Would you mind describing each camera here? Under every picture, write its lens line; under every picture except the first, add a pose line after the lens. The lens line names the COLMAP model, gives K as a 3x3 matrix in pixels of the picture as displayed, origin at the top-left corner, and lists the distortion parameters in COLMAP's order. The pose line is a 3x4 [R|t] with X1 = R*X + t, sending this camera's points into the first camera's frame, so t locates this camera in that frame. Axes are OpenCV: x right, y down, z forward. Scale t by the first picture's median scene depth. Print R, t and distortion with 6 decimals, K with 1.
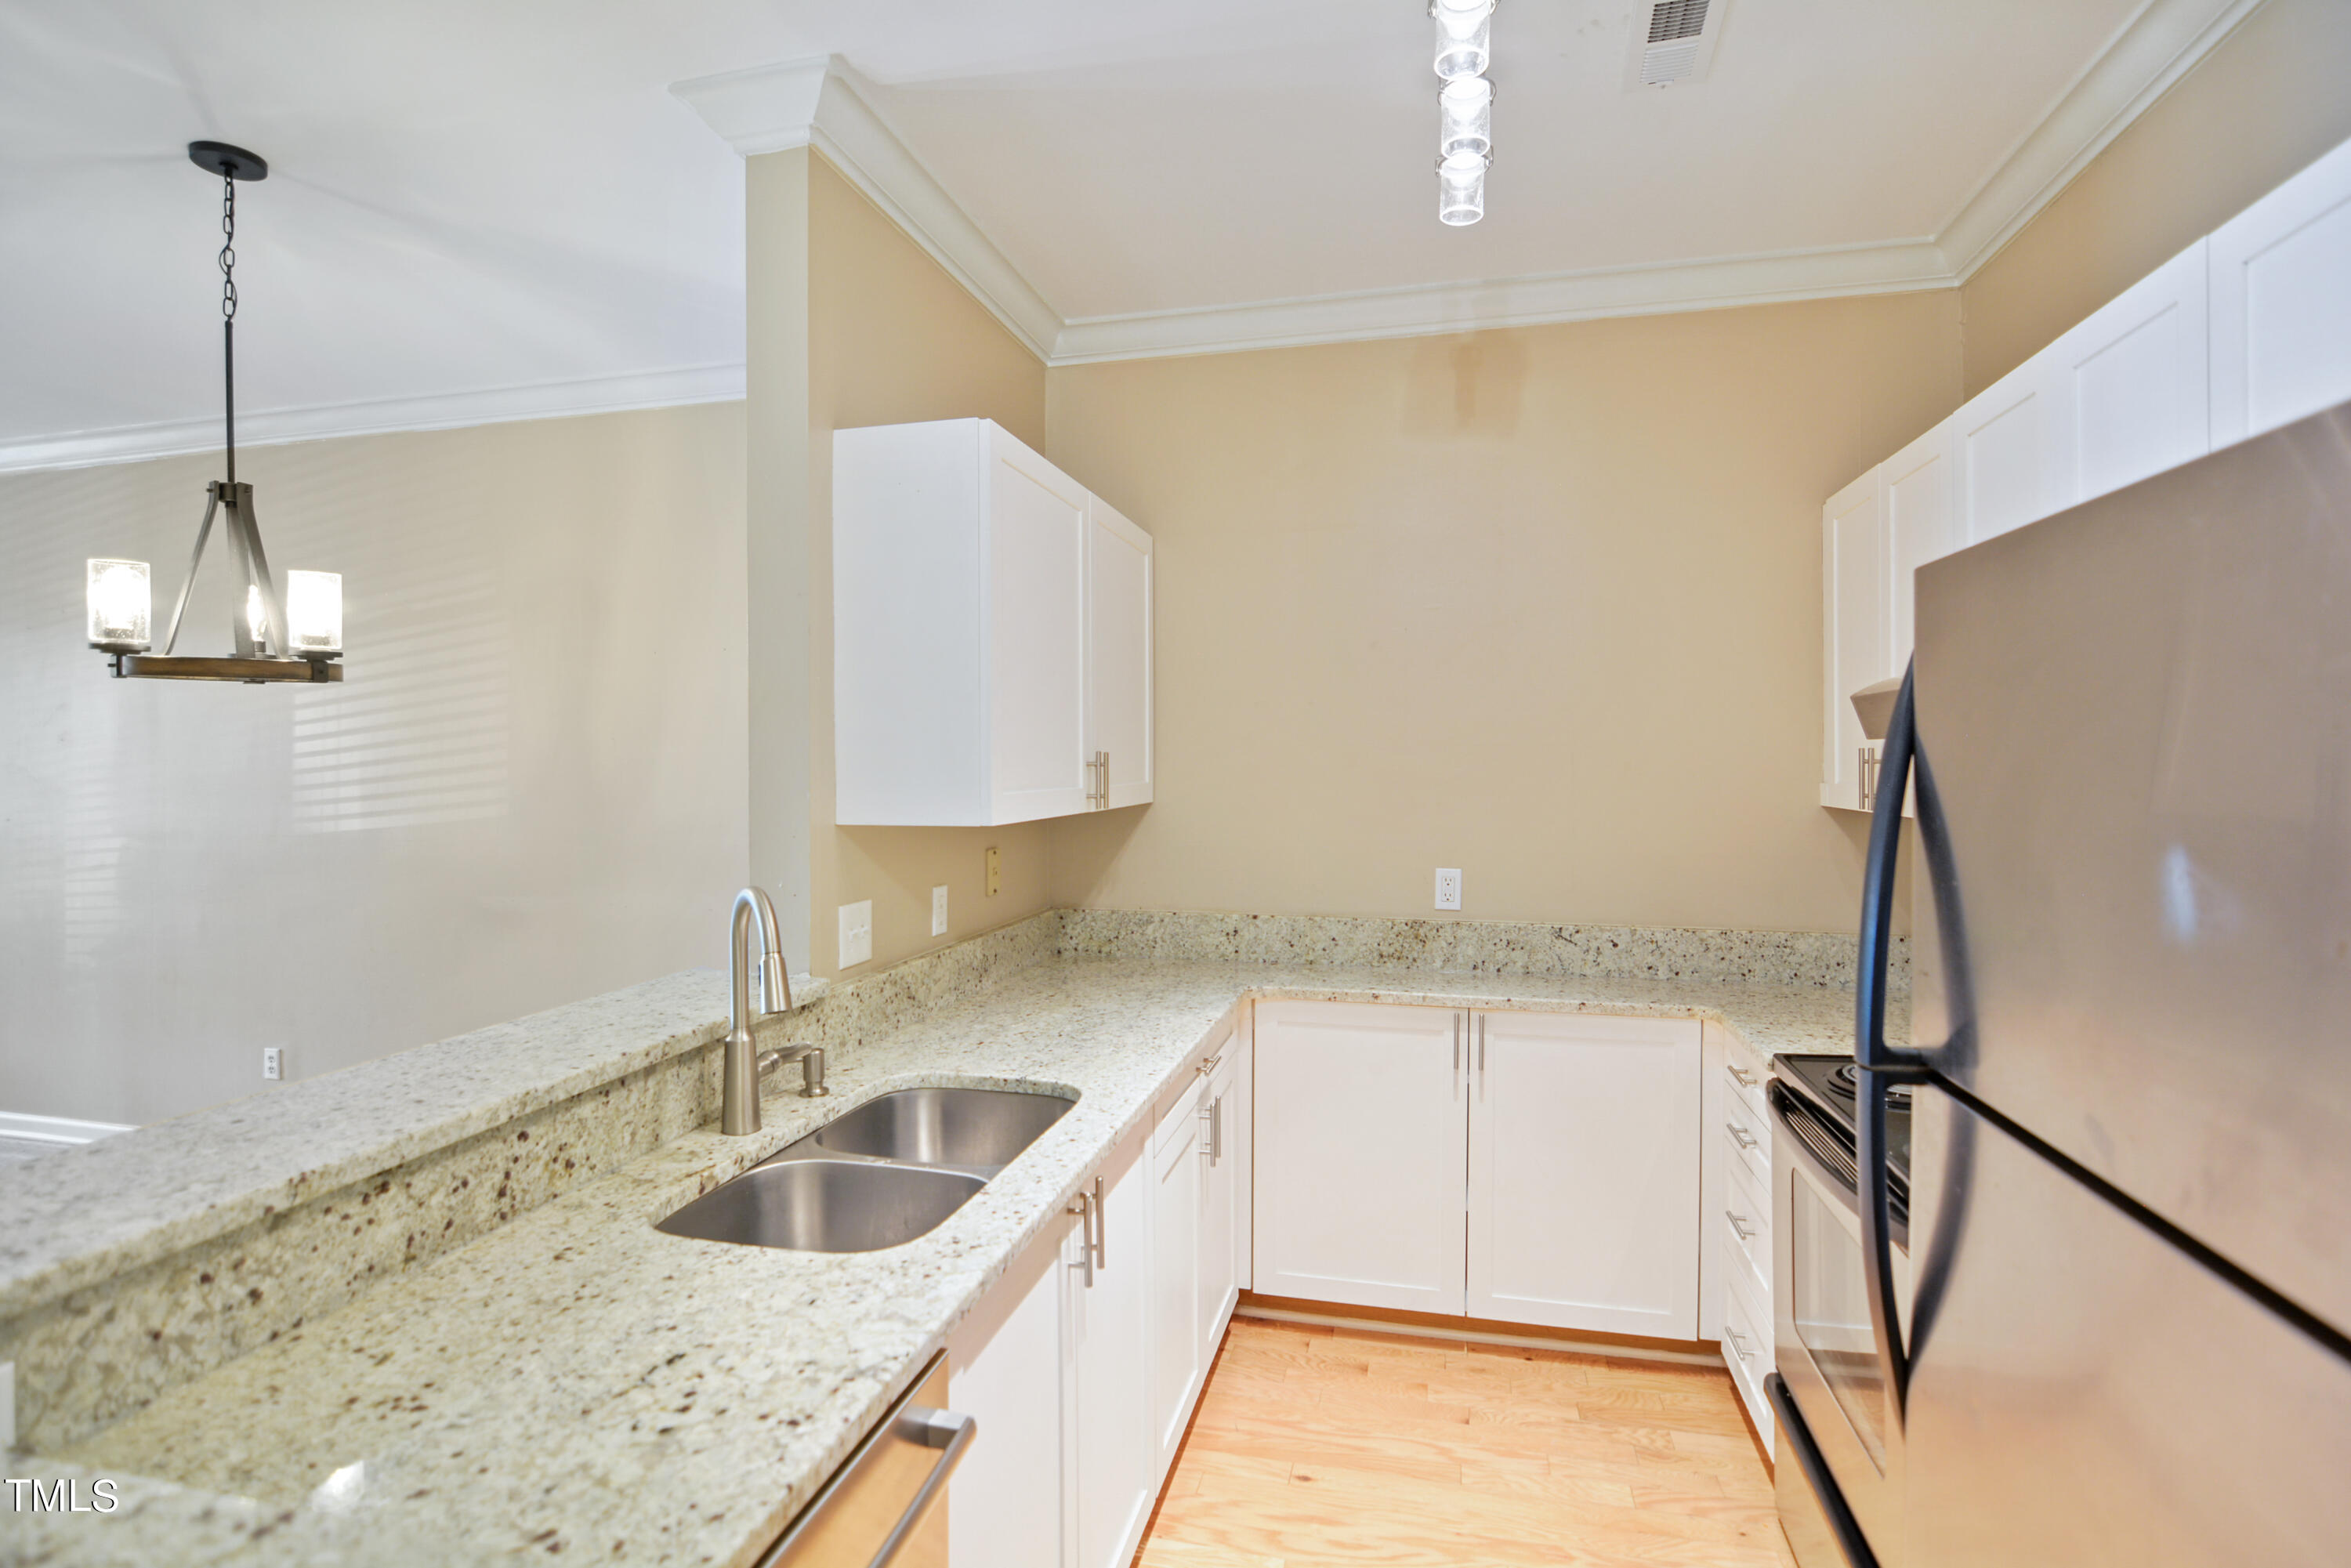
lens RADIAL K [[1157.2, 0, 1175.3], [0, 1157.2, 772.8], [0, 0, 1]] dist [-0.026667, 0.001680]
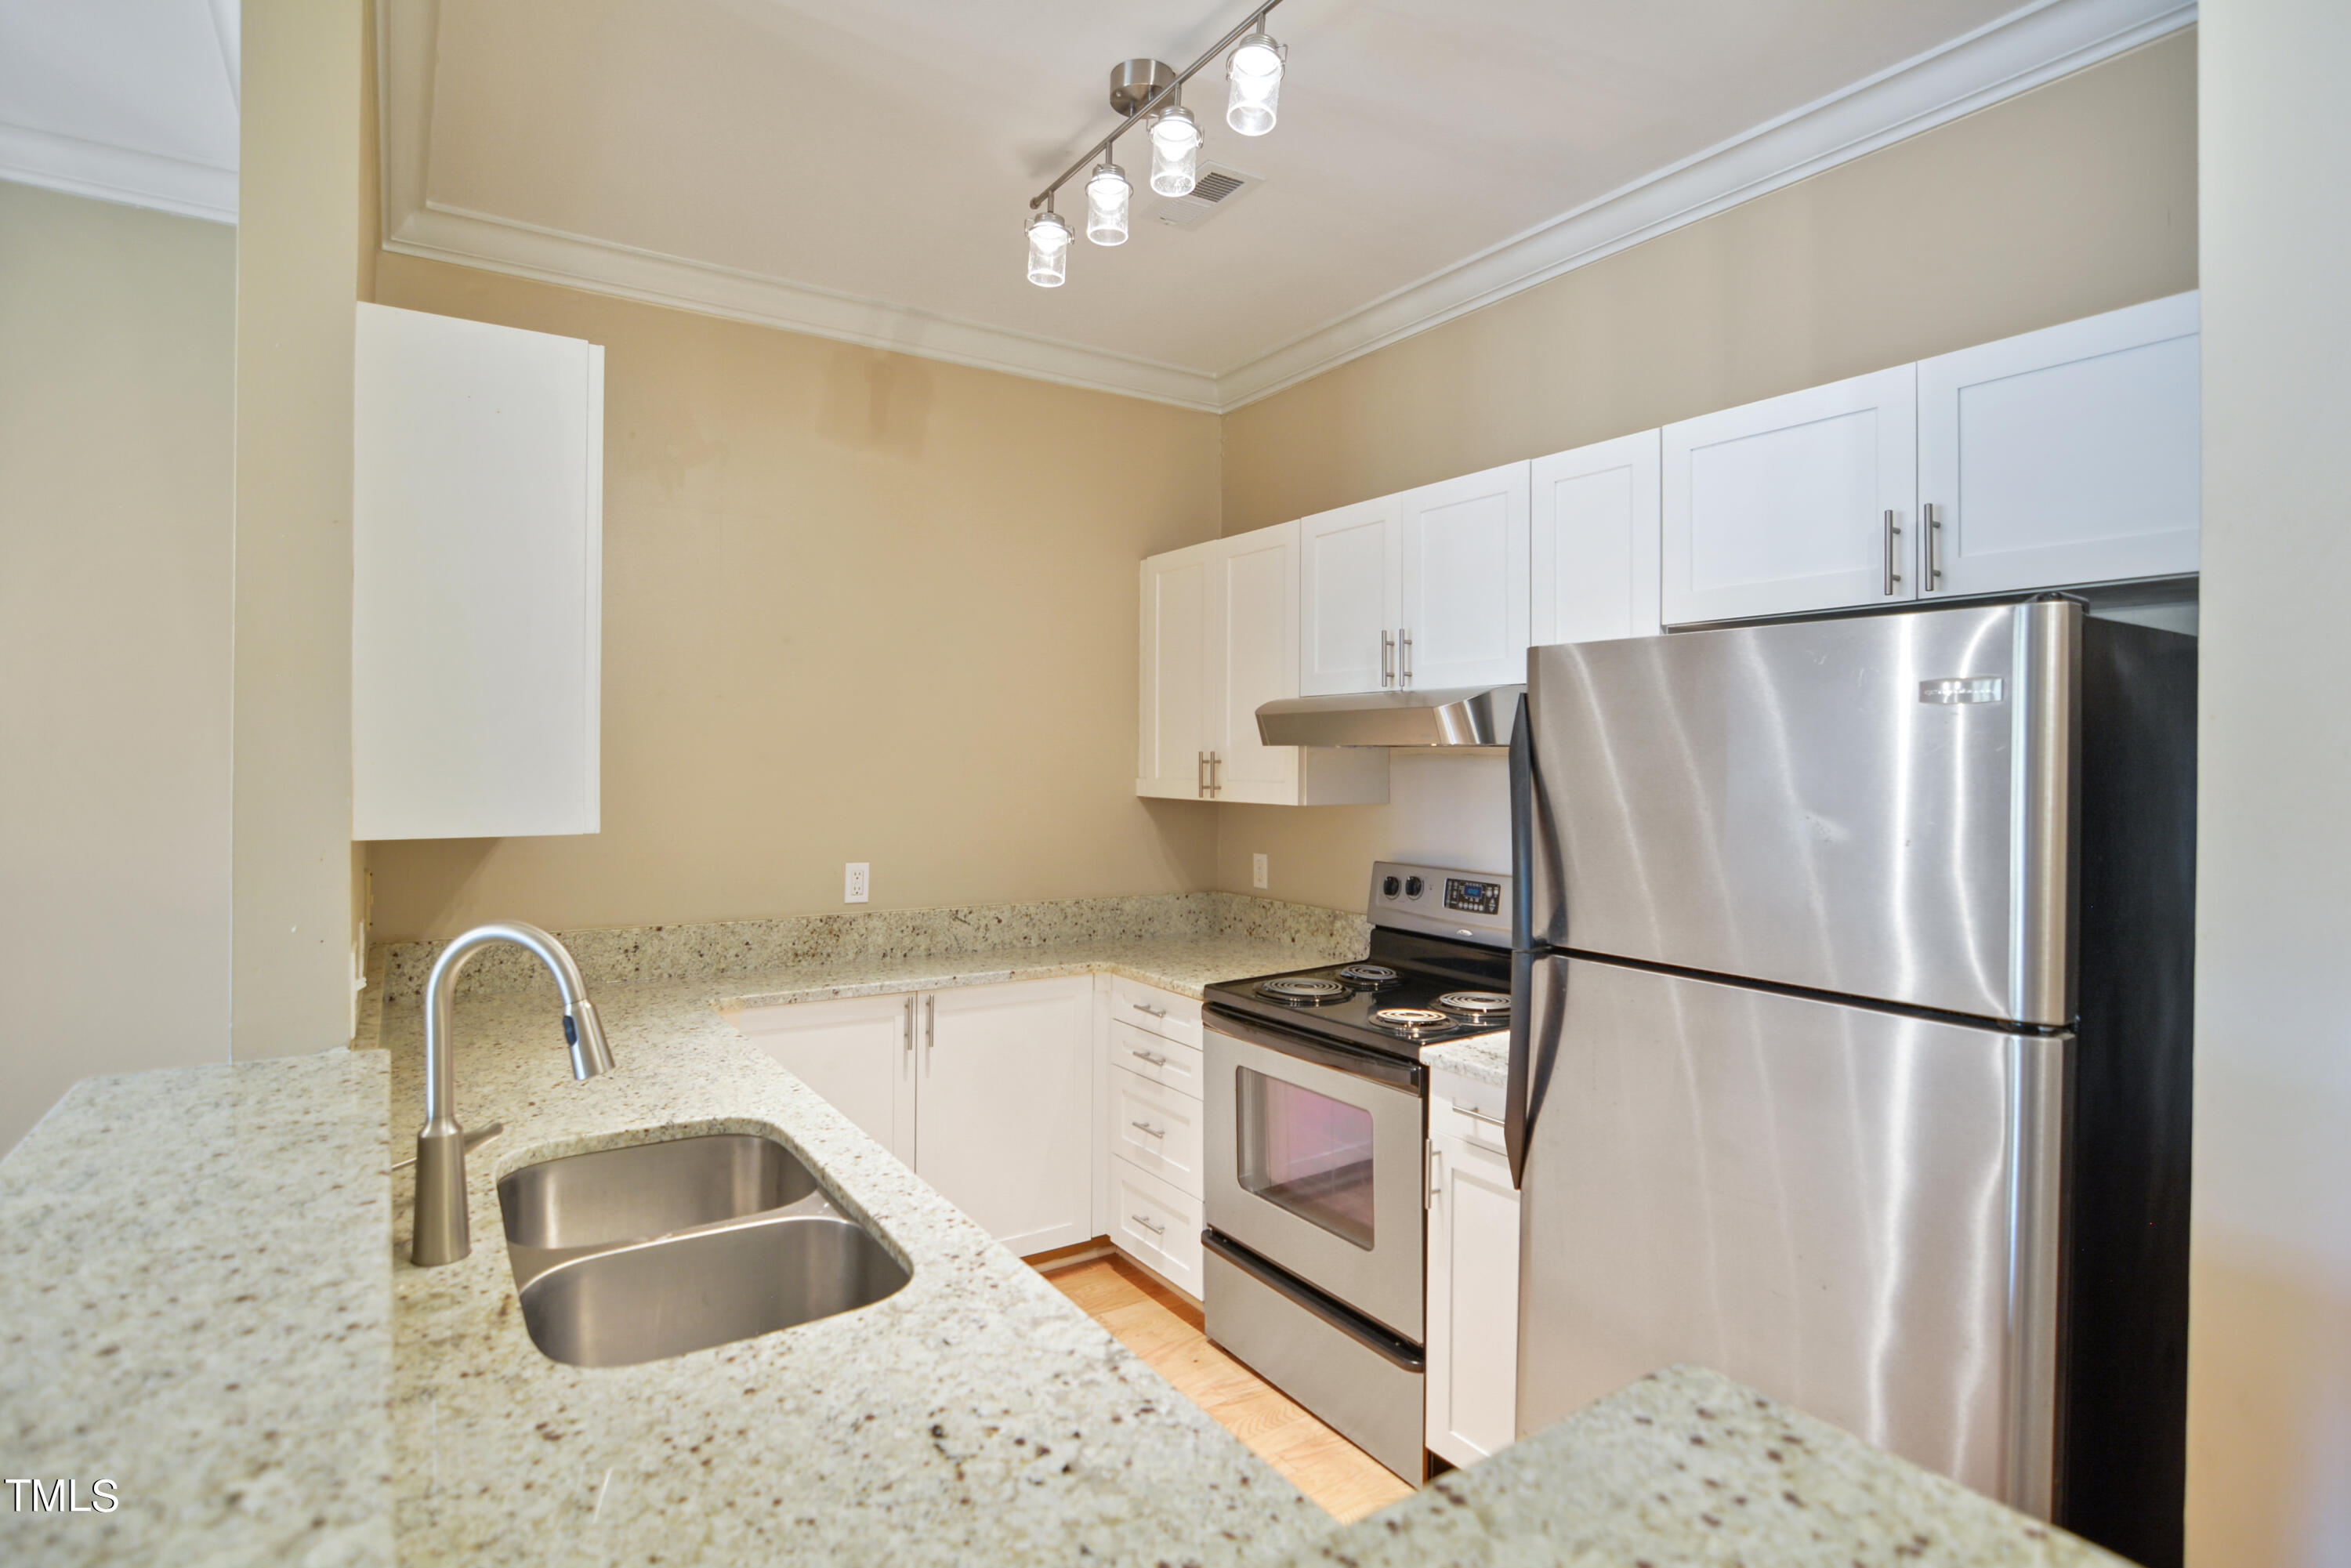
lens RADIAL K [[1157.2, 0, 1175.3], [0, 1157.2, 772.8], [0, 0, 1]] dist [-0.026667, 0.001680]
pose [[0.678138, -0.001006, 0.734934, -0.394330], [-0.000140, 0.999999, 0.001498, 0.000687], [-0.734934, -0.001119, 0.678137, 0.108289]]
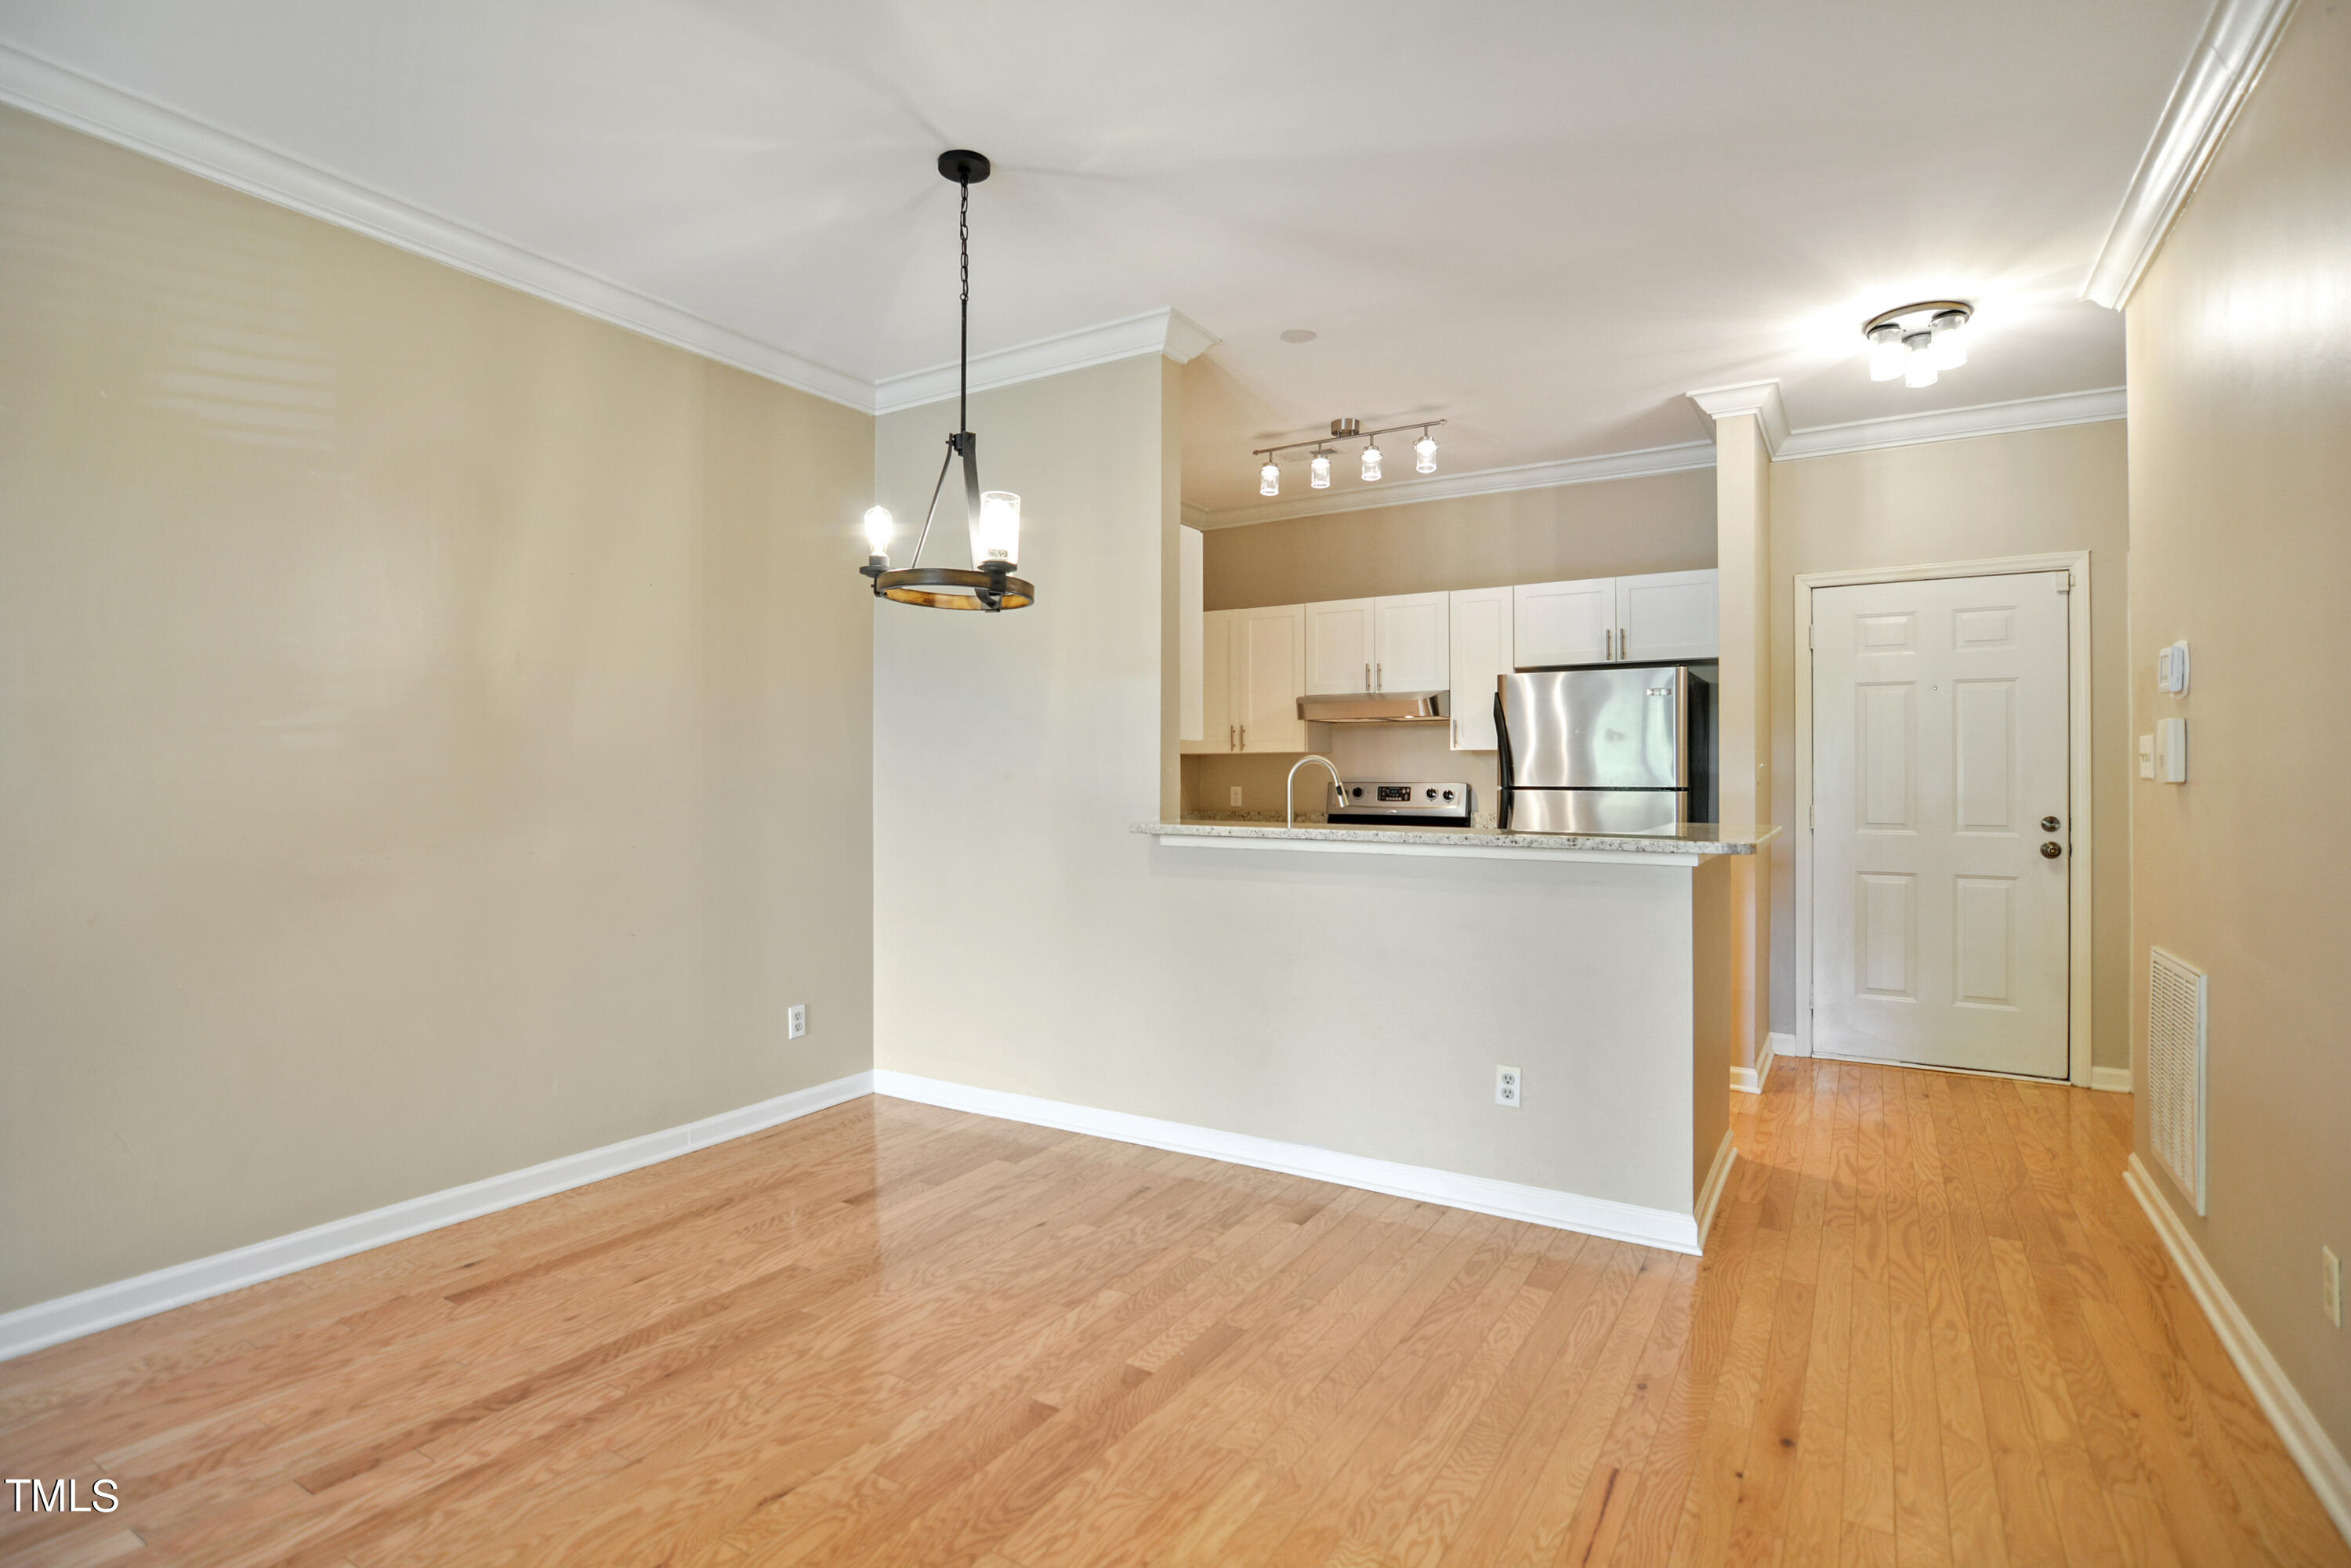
lens RADIAL K [[1157.2, 0, 1175.3], [0, 1157.2, 772.8], [0, 0, 1]] dist [-0.026667, 0.001680]
pose [[0.297897, 0.008129, 0.954563, -1.709217], [0.012244, 0.999849, -0.012335, 0.104312], [-0.954519, 0.015363, 0.297753, 0.388100]]
